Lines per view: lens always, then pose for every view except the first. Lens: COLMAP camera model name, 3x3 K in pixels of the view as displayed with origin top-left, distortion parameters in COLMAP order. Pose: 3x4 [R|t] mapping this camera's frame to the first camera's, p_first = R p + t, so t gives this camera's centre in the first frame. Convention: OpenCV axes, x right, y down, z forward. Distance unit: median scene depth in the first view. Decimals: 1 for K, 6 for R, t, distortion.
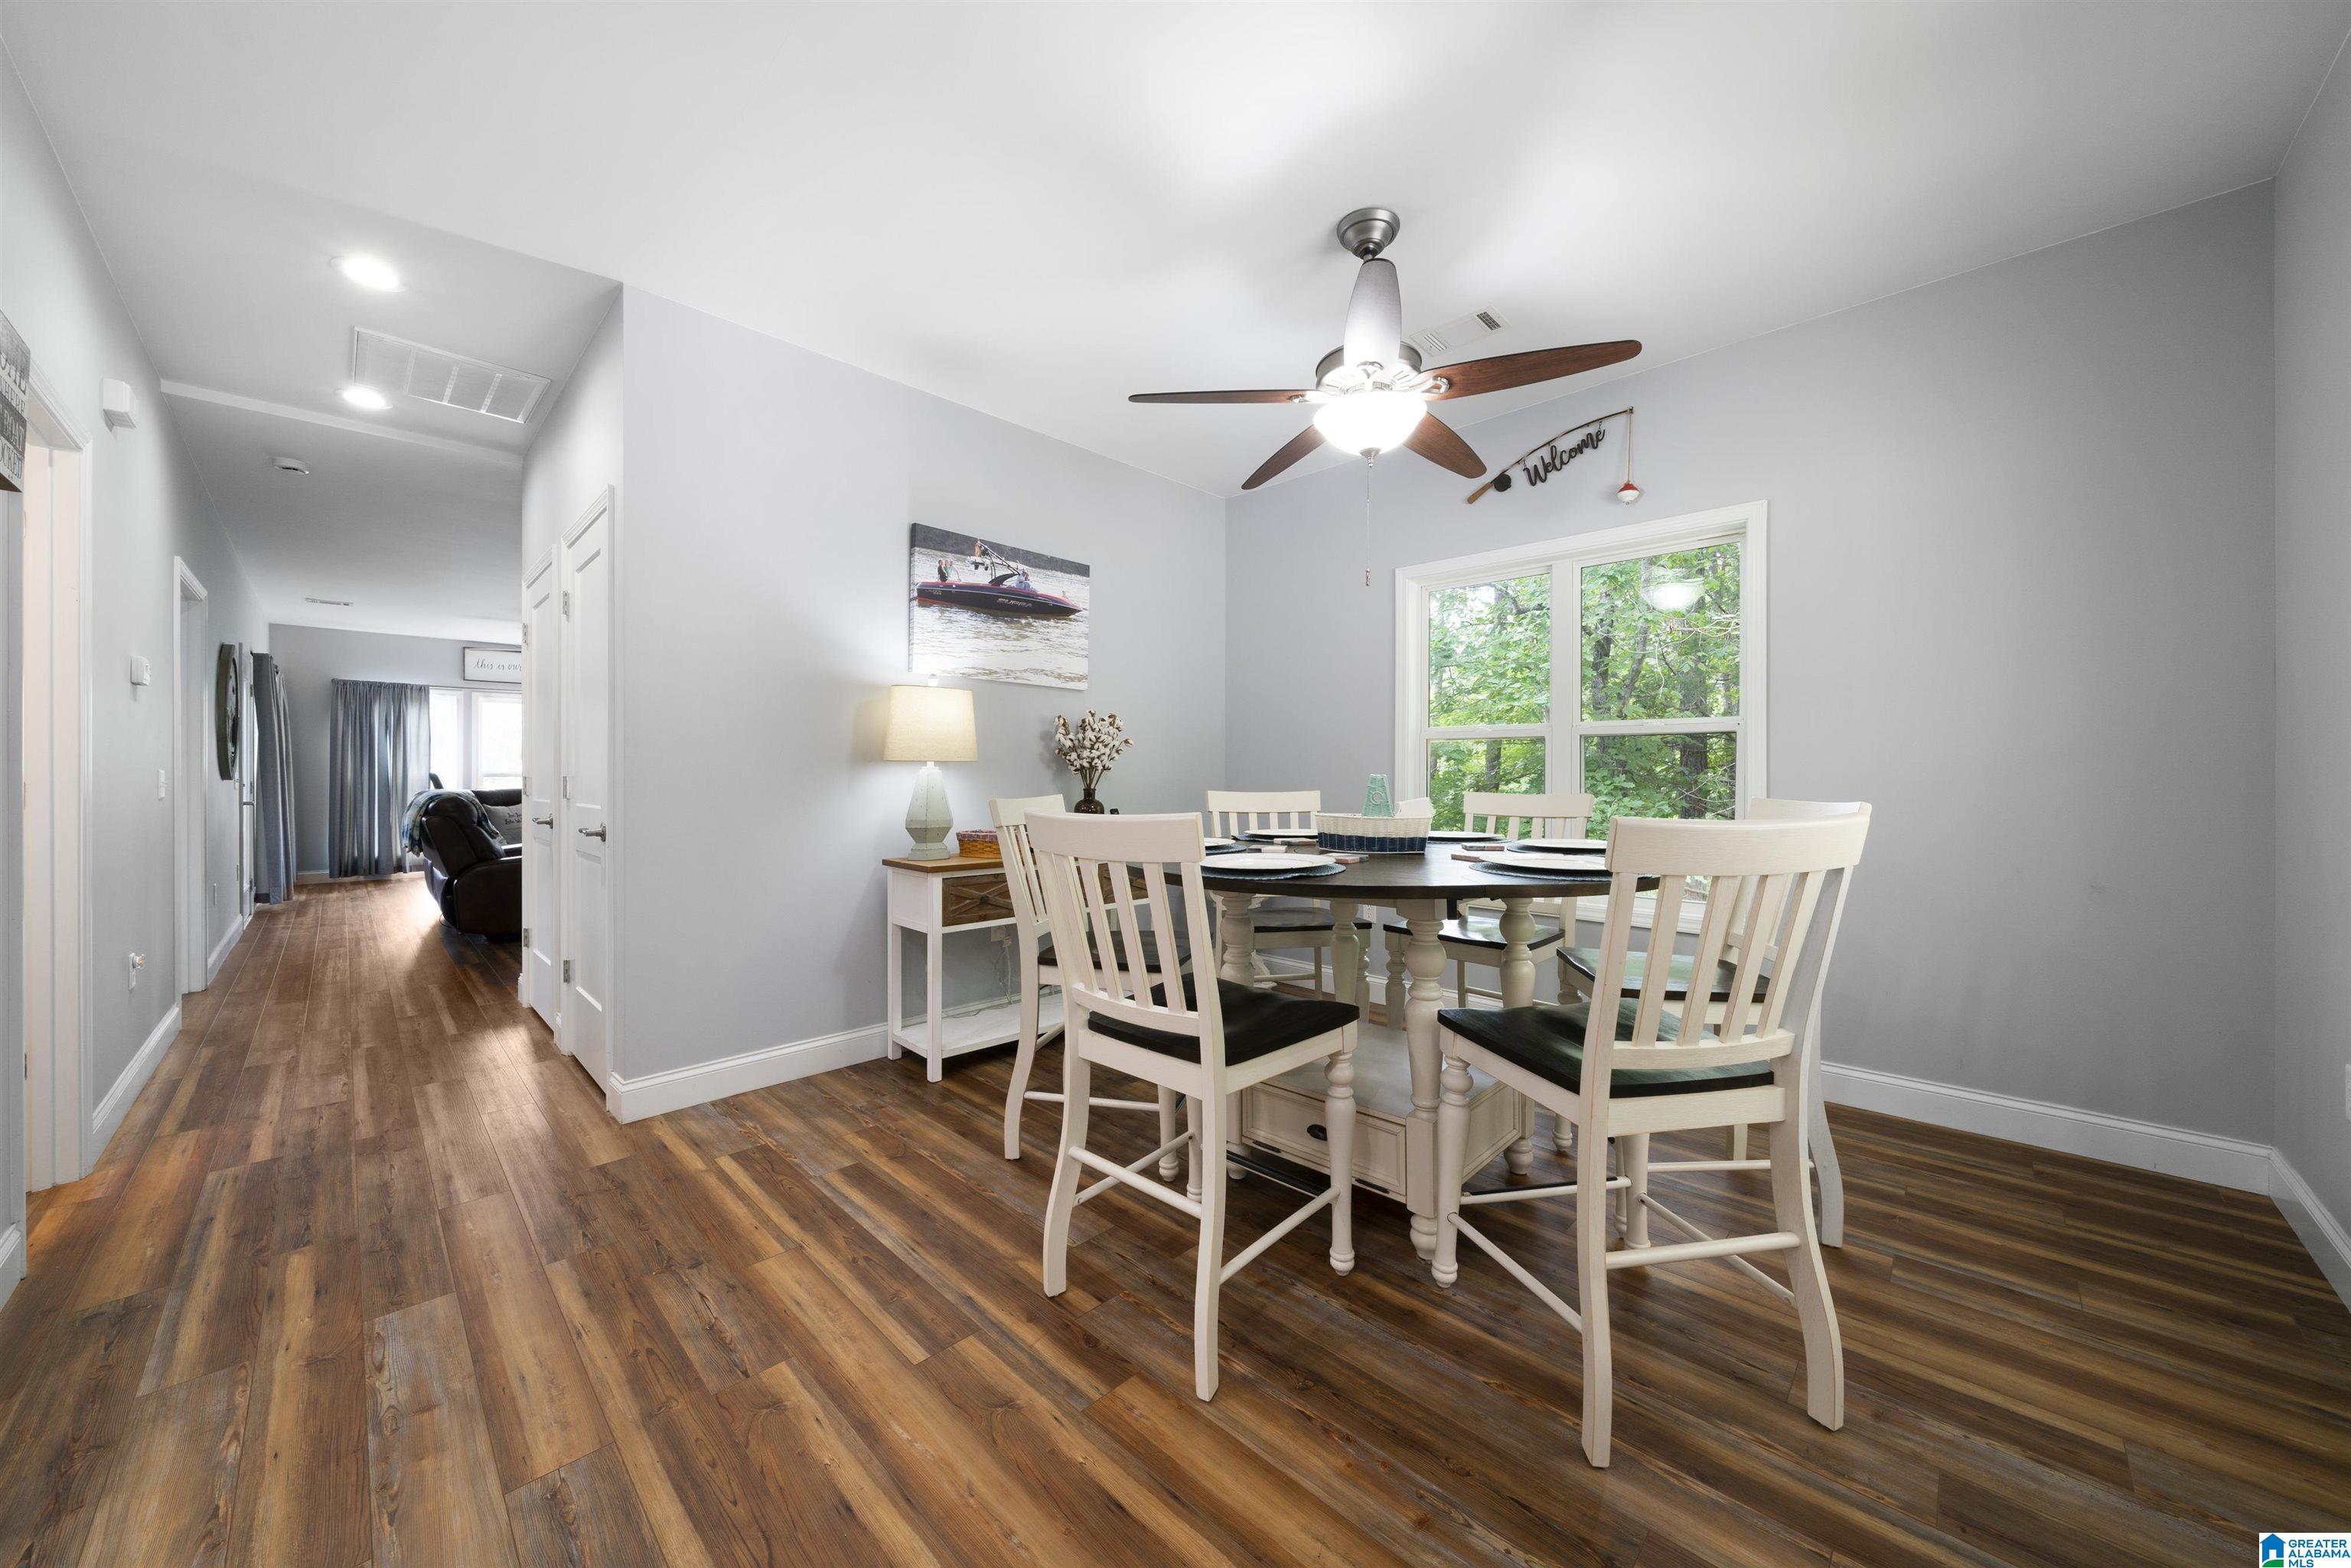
lens RADIAL K [[843.3, 0, 1168.8], [0, 843.3, 773.7], [0, 0, 1]] dist [-0.001726, -0.000152]
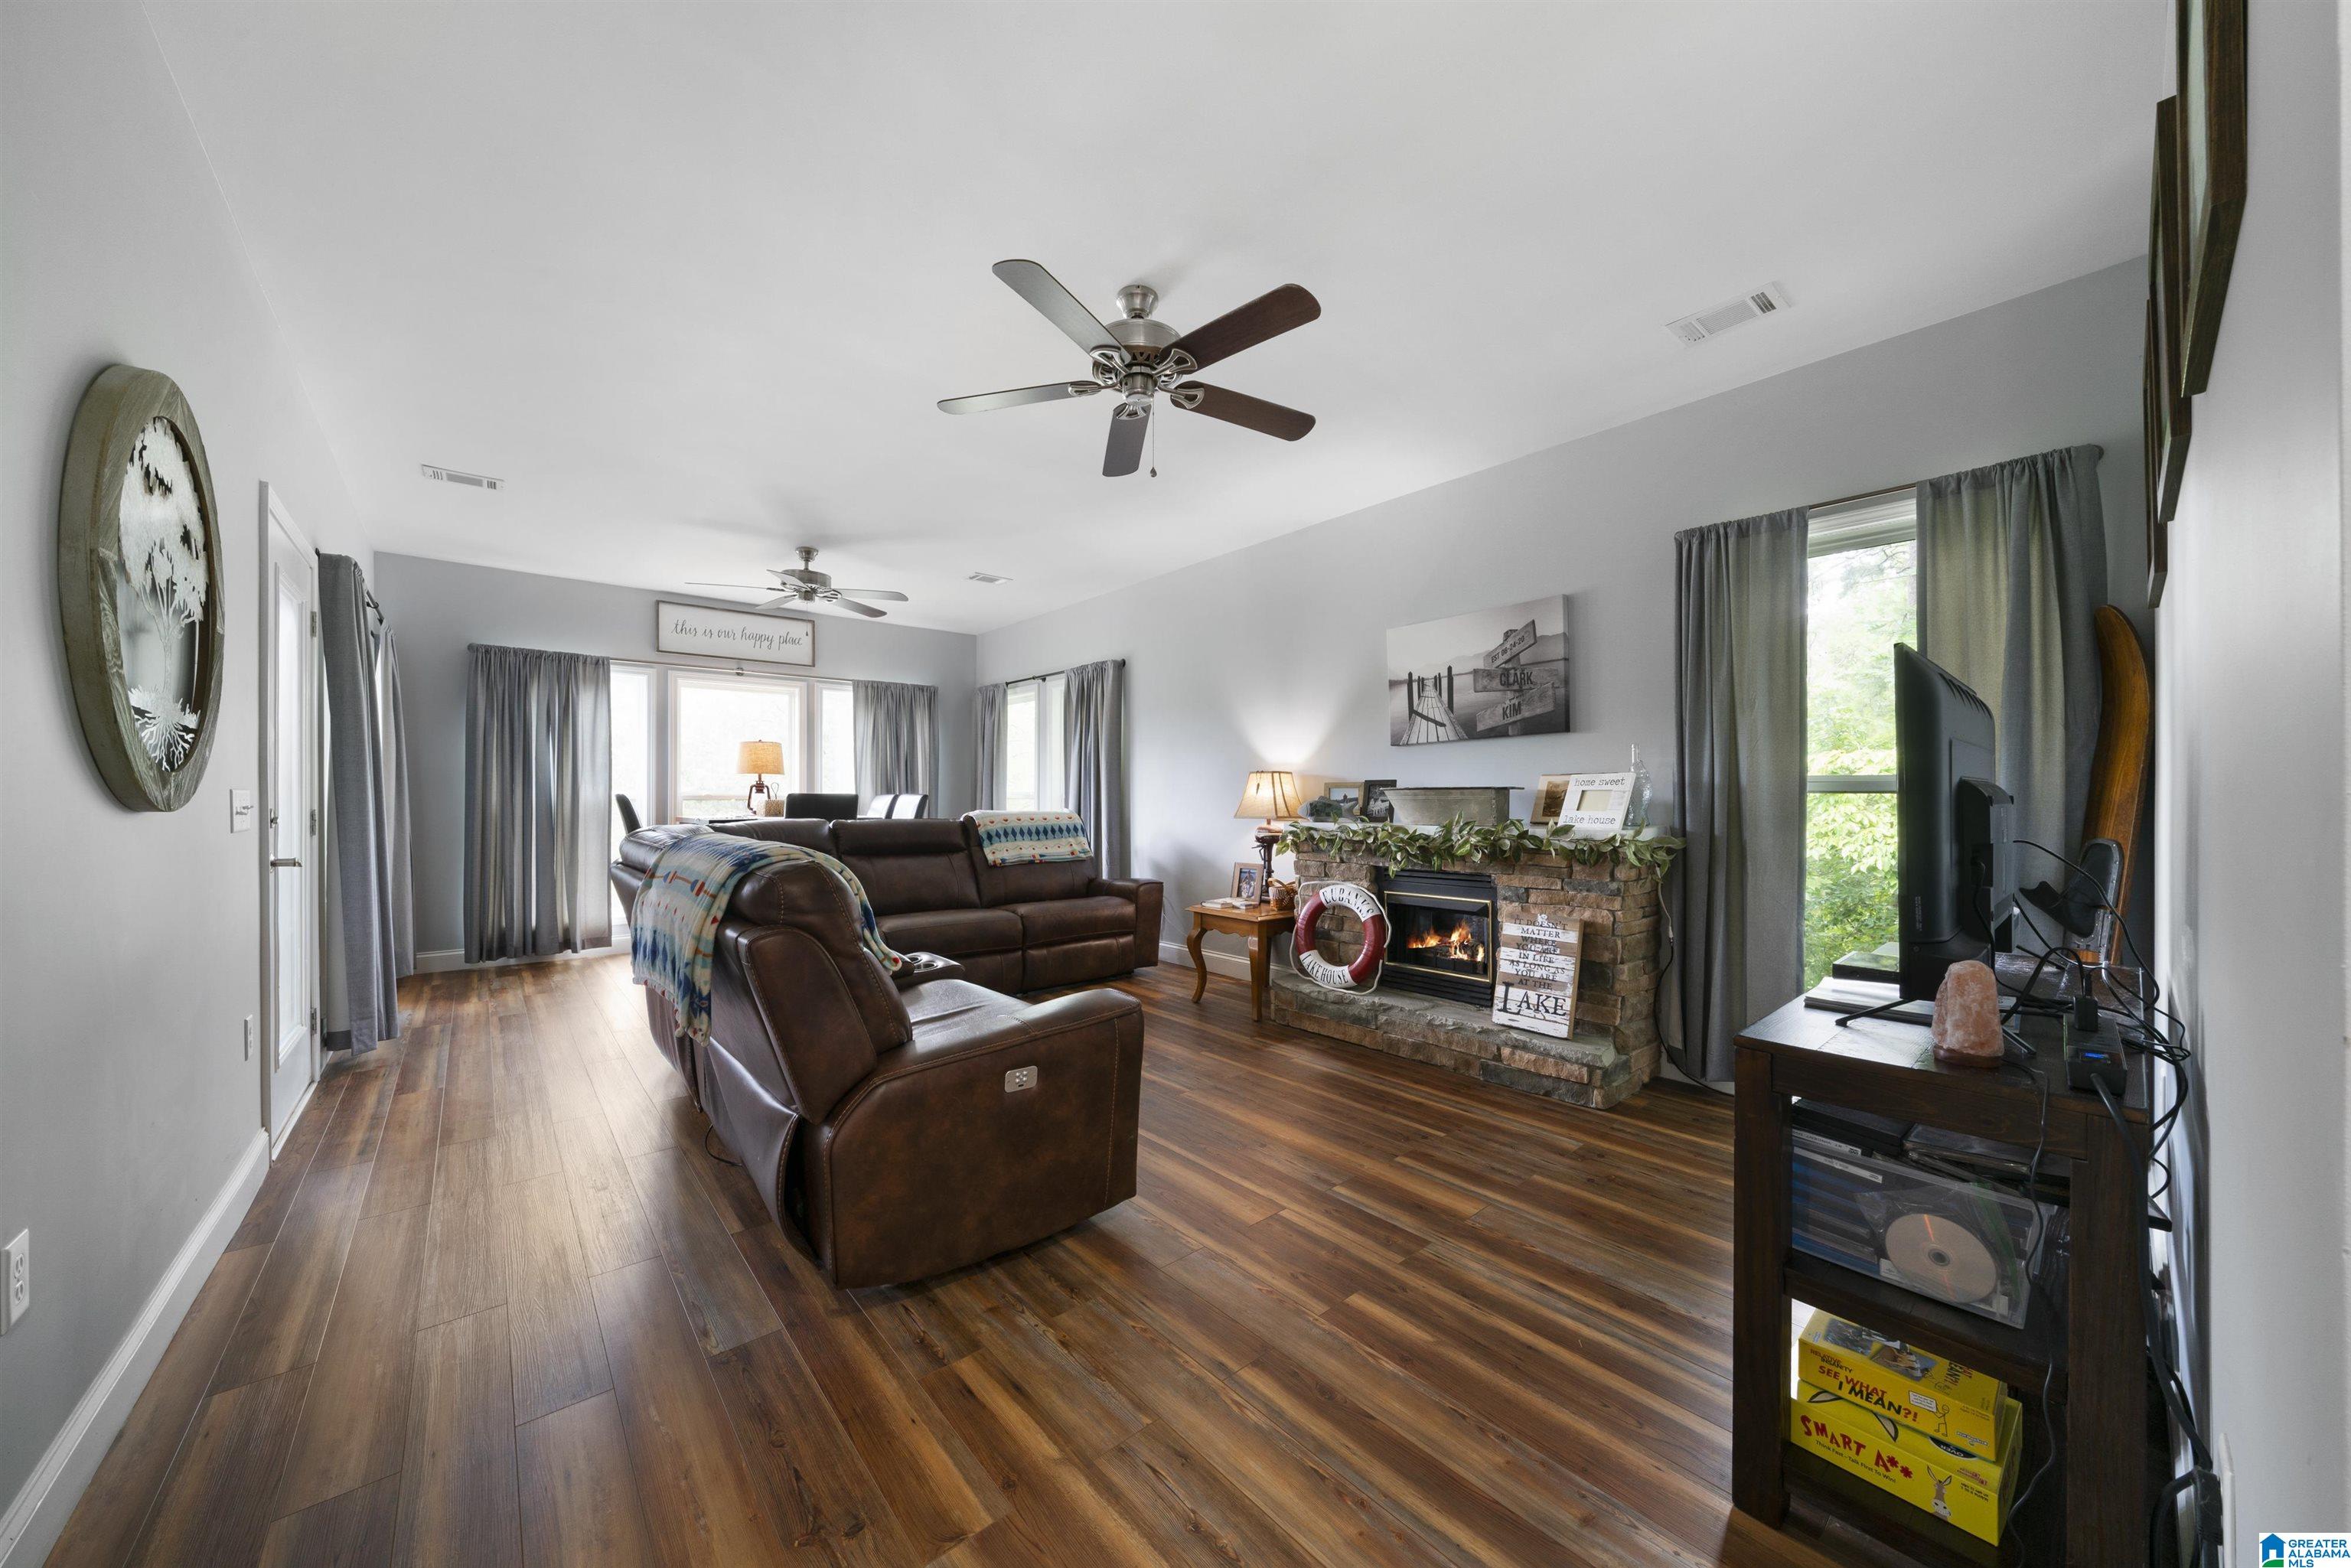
lens RADIAL K [[820.3, 0, 1180.8], [0, 820.3, 793.0], [0, 0, 1]] dist [-0.013542, -0.000196]
pose [[0.997591, -0.003880, -0.069260, -0.416120], [0.003607, 0.999985, -0.004064, 0.002170], [0.069274, 0.003804, 0.997590, 0.426712]]
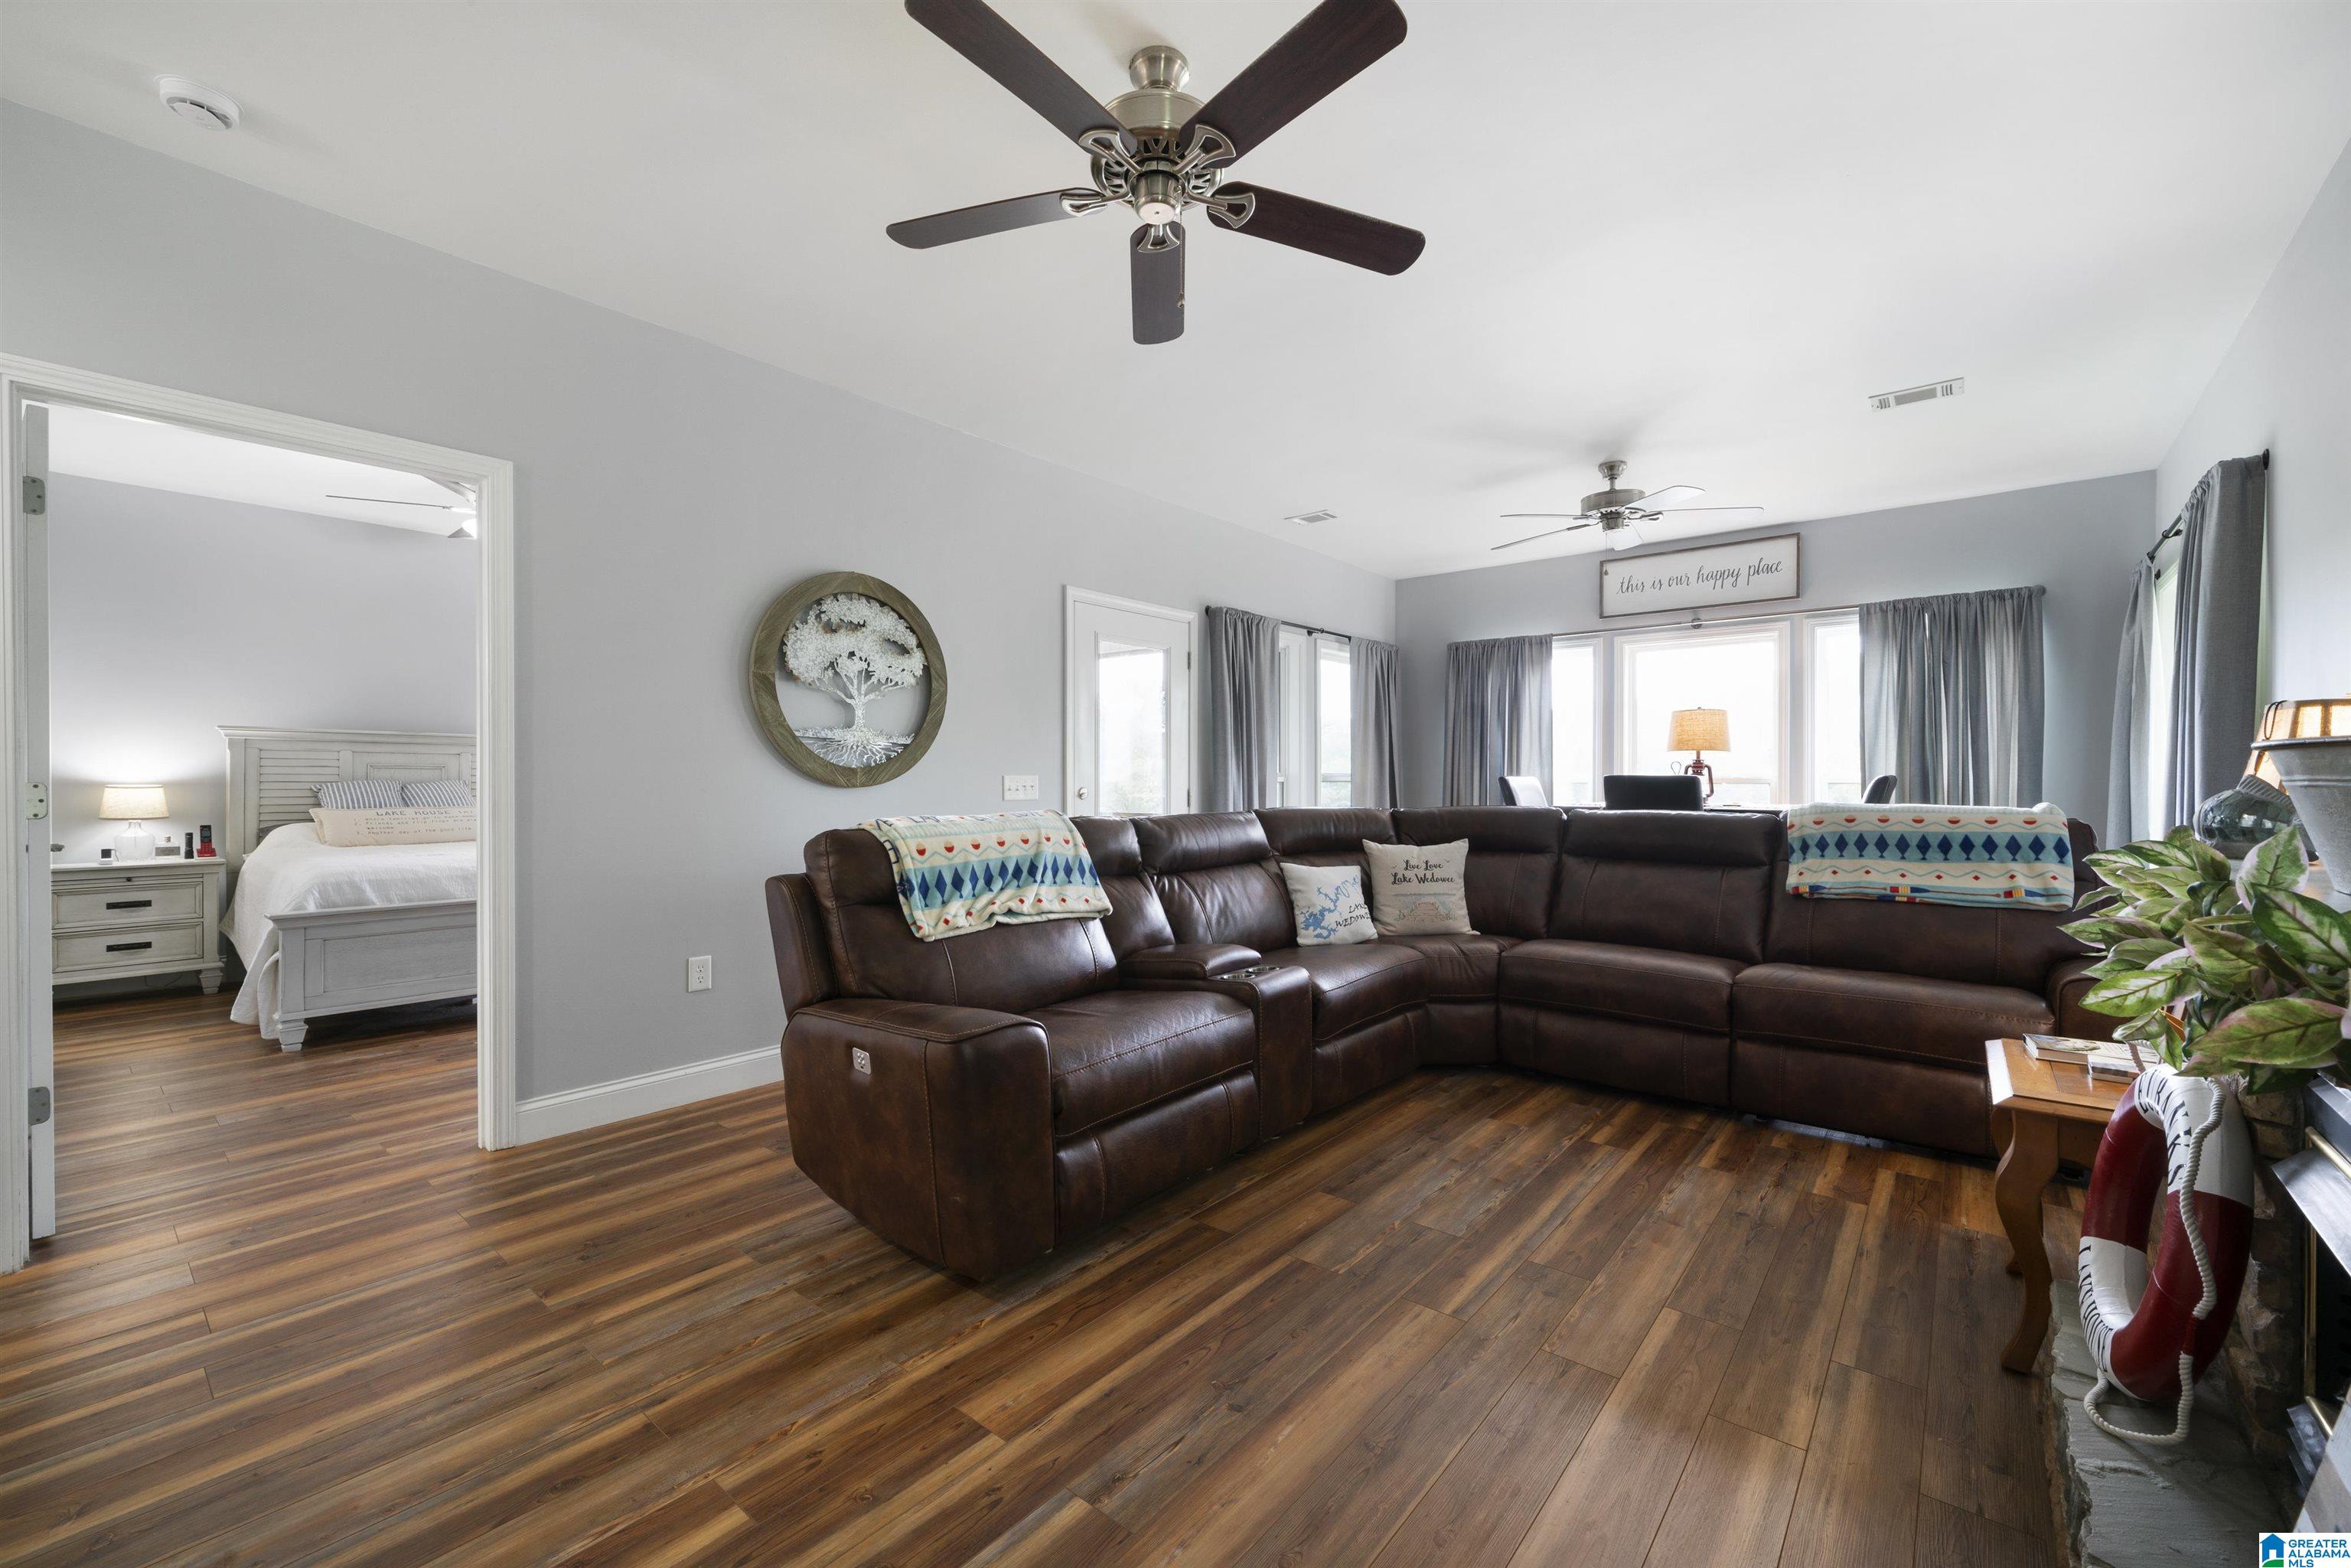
lens RADIAL K [[948.7, 0, 1179.4], [0, 948.7, 771.9], [0, 0, 1]] dist [-0.003119, 0.000102]
pose [[0.089836, -0.010067, -0.995906, -0.223640], [0.001412, 0.999949, -0.009981, 0.002078], [0.995956, -0.000510, 0.089845, 0.687044]]
